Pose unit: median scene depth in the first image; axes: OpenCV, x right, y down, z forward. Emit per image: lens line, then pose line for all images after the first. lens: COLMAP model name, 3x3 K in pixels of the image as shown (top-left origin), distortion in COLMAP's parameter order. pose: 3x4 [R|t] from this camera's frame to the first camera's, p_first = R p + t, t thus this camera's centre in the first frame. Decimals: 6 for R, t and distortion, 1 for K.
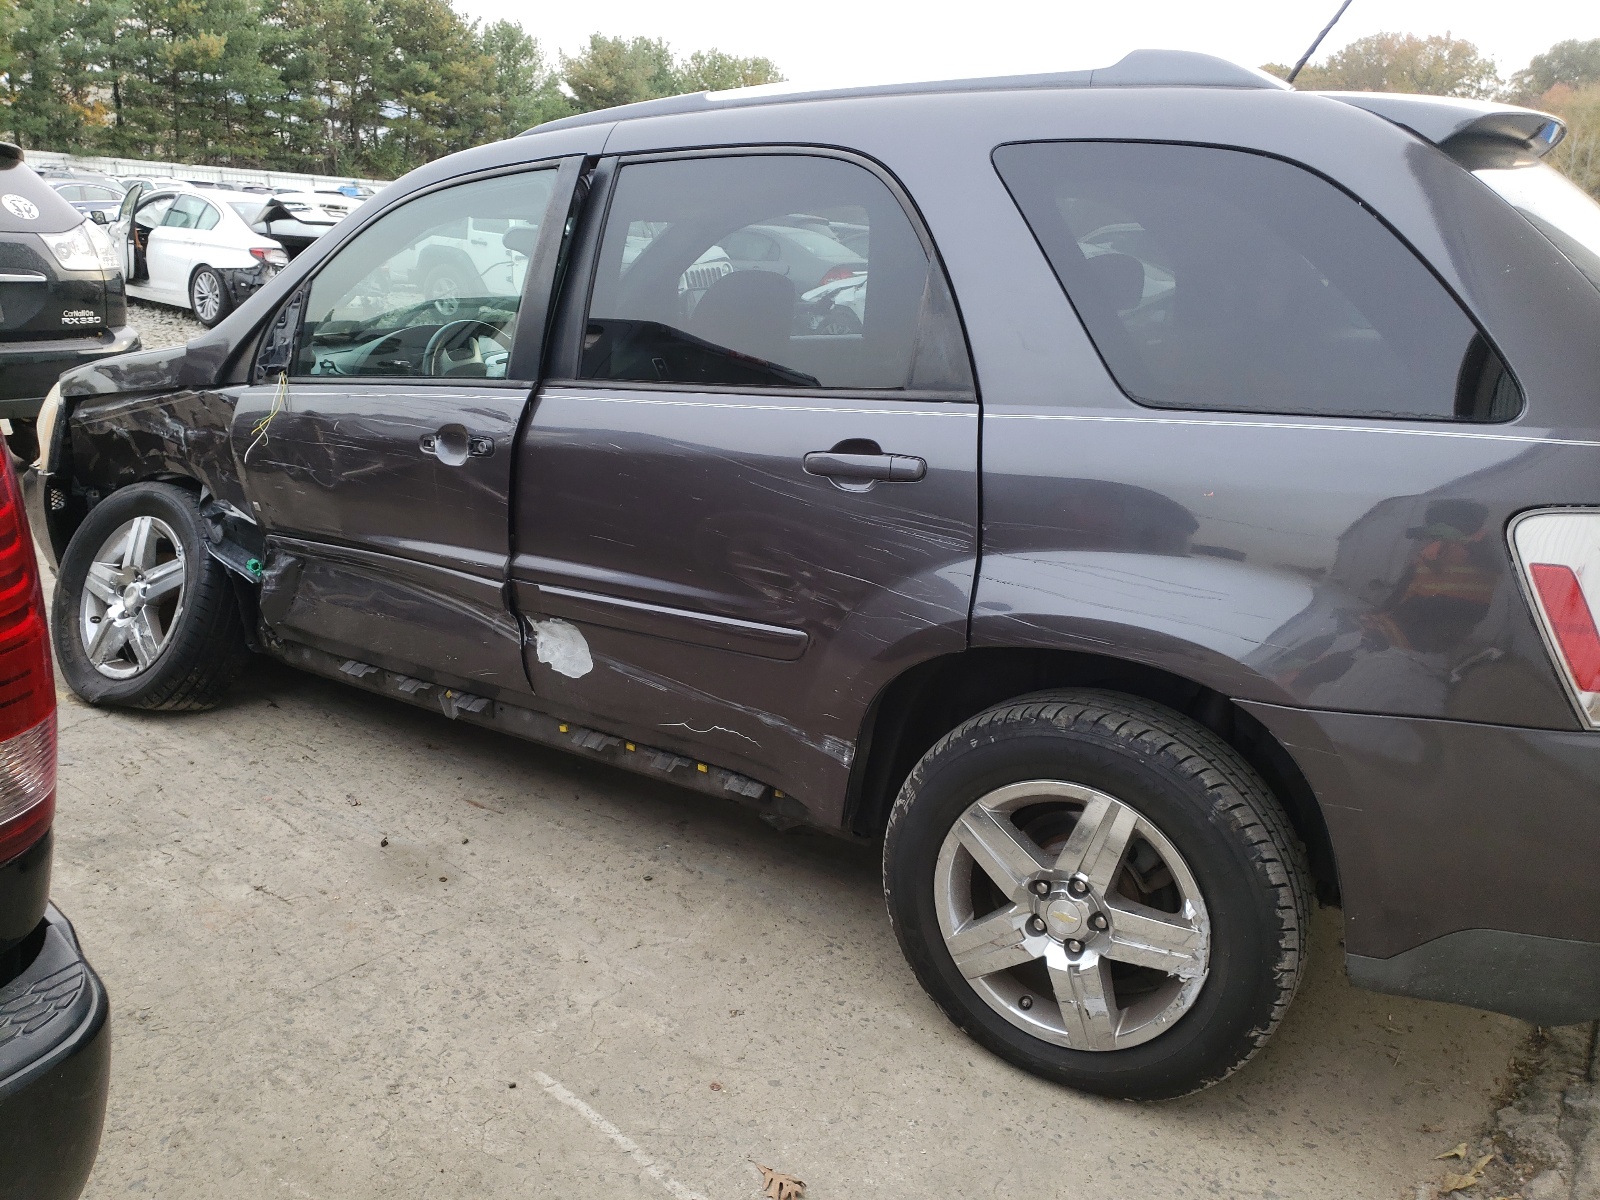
lens RADIAL K [[1237.8, 0, 794.1], [0, 1237.8, 607.7], [0, 0, 1]] dist [0.010868, 0.007989]
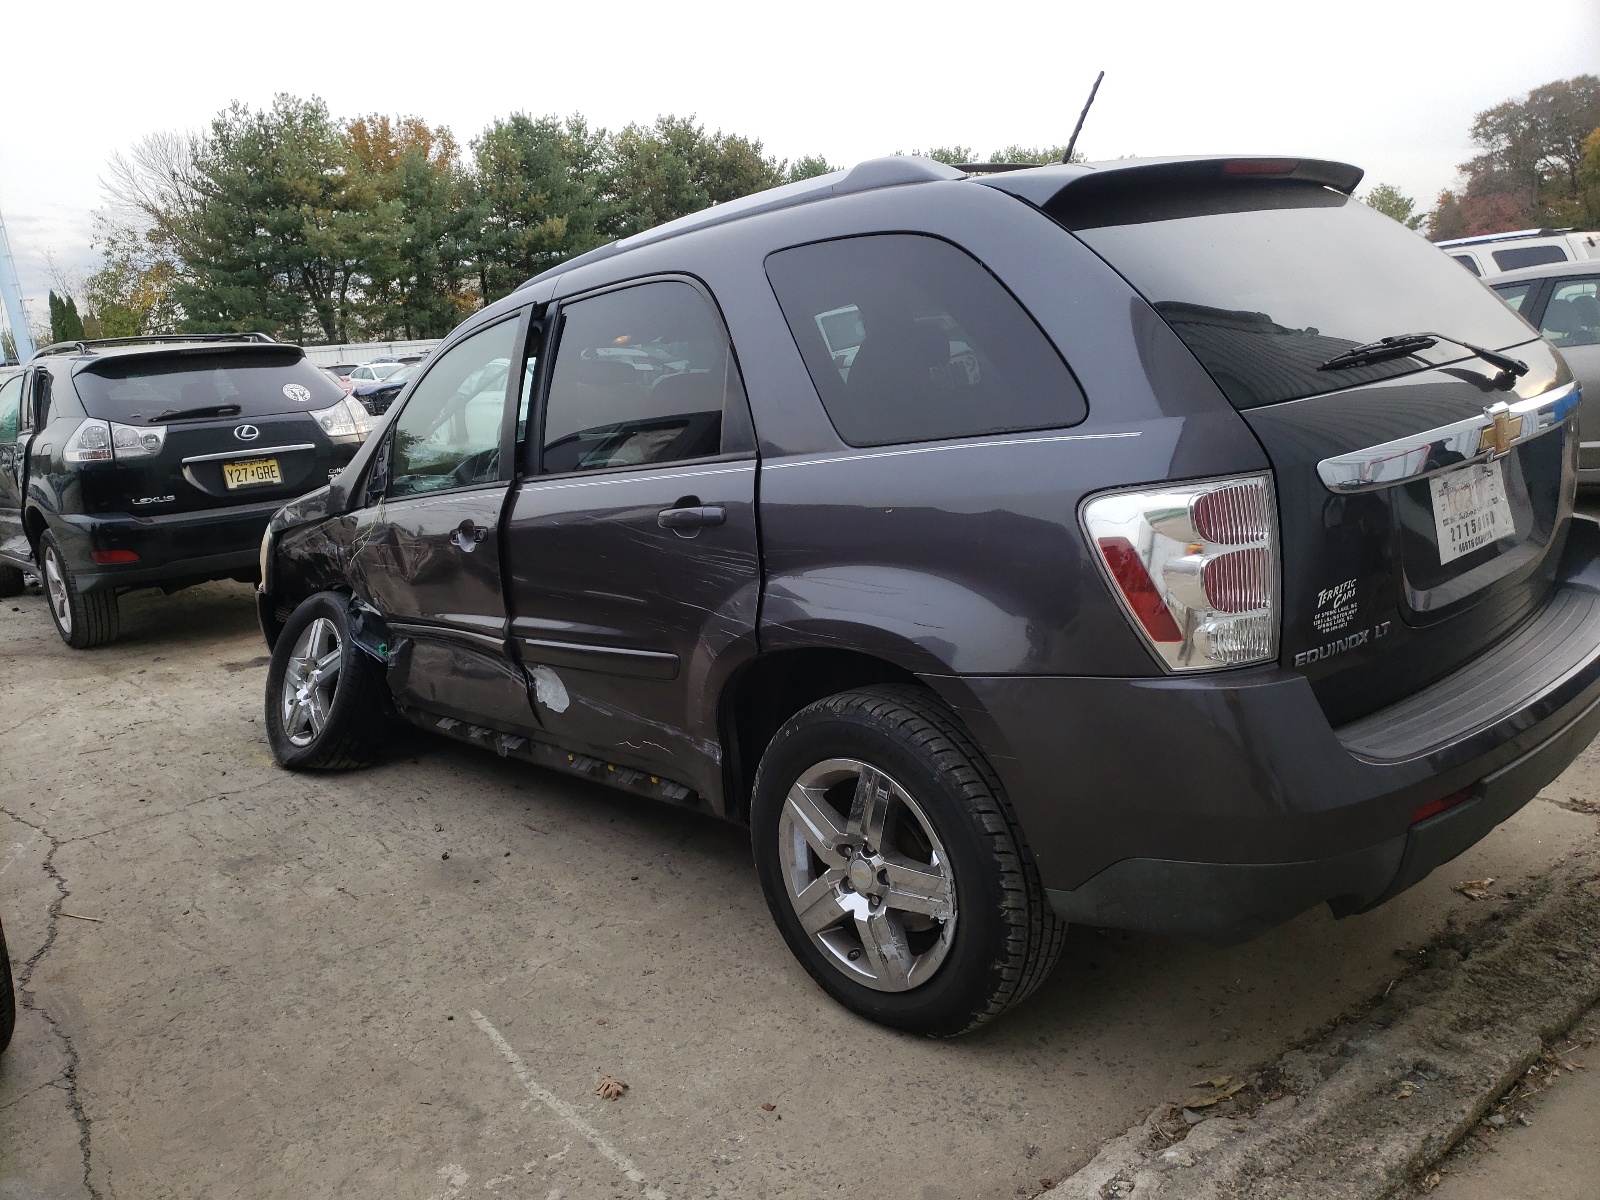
lens RADIAL K [[1237.8, 0, 797.1], [0, 1237.8, 598.1], [0, 0, 1]] dist [0.010868, 0.007989]
pose [[0.962615, -0.081889, -0.258201, 0.394495], [0.059825, 0.993942, -0.092192, 0.074013], [0.264186, 0.073299, 0.961682, -0.143100]]
